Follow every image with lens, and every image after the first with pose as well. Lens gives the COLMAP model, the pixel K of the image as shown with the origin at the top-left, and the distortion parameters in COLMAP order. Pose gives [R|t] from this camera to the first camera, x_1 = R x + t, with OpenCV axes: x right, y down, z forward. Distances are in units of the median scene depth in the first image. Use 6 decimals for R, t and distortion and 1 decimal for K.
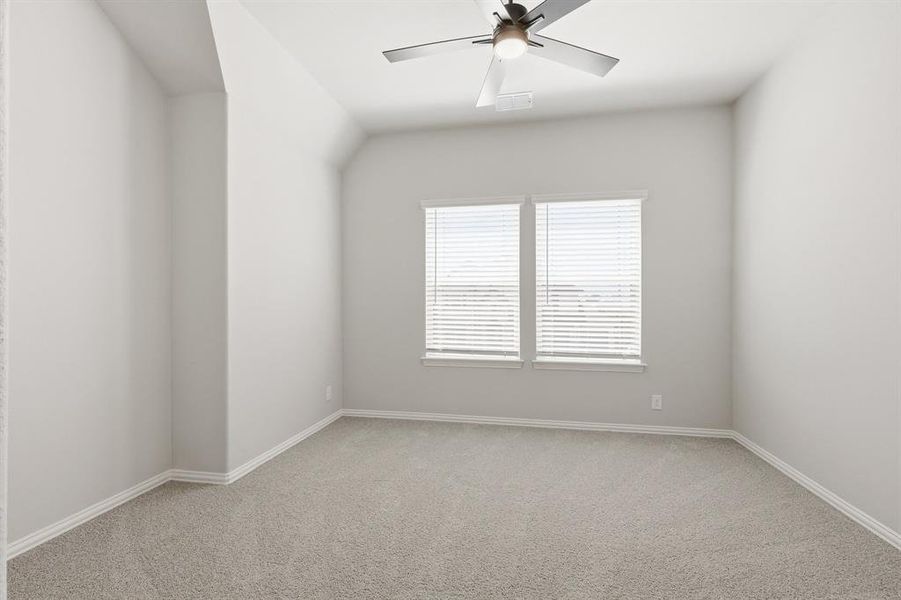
lens RADIAL K [[378.9, 0, 445.7], [0, 378.9, 309.1], [0, 0, 1]] dist [0.000150, 0.000025]
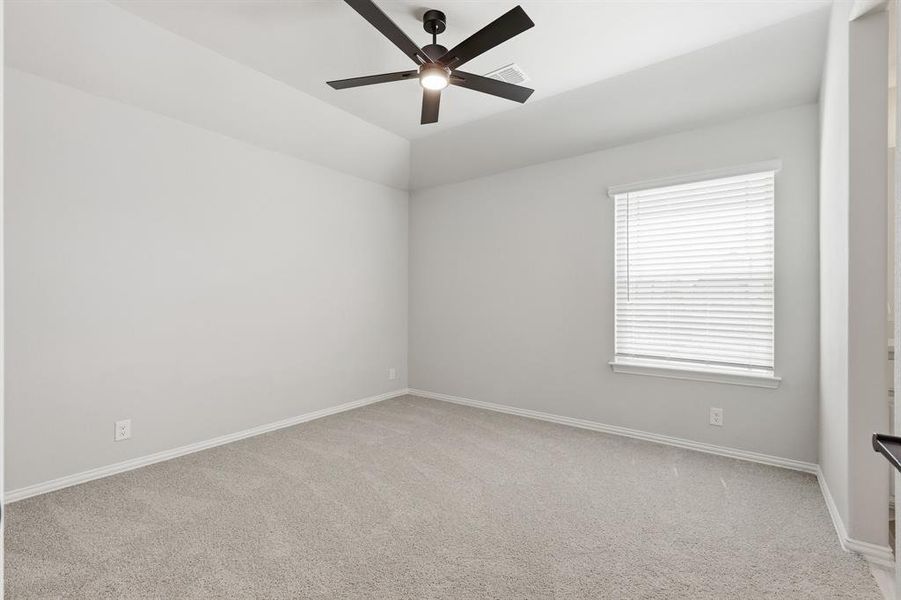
lens RADIAL K [[400.6, 0, 452.9], [0, 400.6, 292.4], [0, 0, 1]] dist [0.000092, 0.000366]
pose [[0.886228, -0.013975, -0.463039, 0.221286], [-0.003712, 0.999299, -0.037265, 0.000827], [0.463235, 0.034744, 0.885554, -0.040460]]
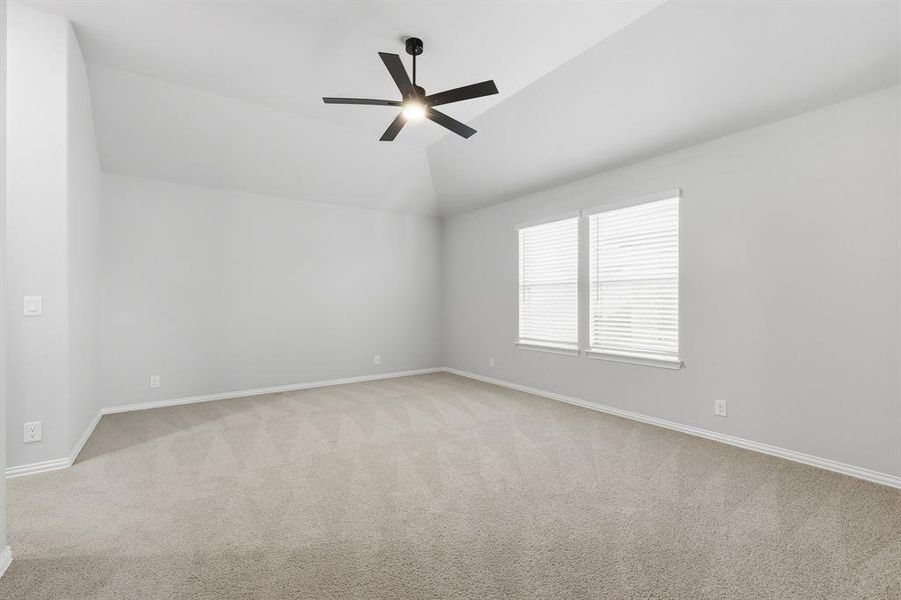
lens RADIAL K [[378.9, 0, 449.4], [0, 378.9, 296.5], [0, 0, 1]] dist [0.000150, 0.000025]
pose [[0.717692, -0.015187, -0.696195, 0.773778], [-0.005728, 0.999600, -0.027711, 0.004942], [0.696337, 0.023875, 0.717318, -0.134938]]
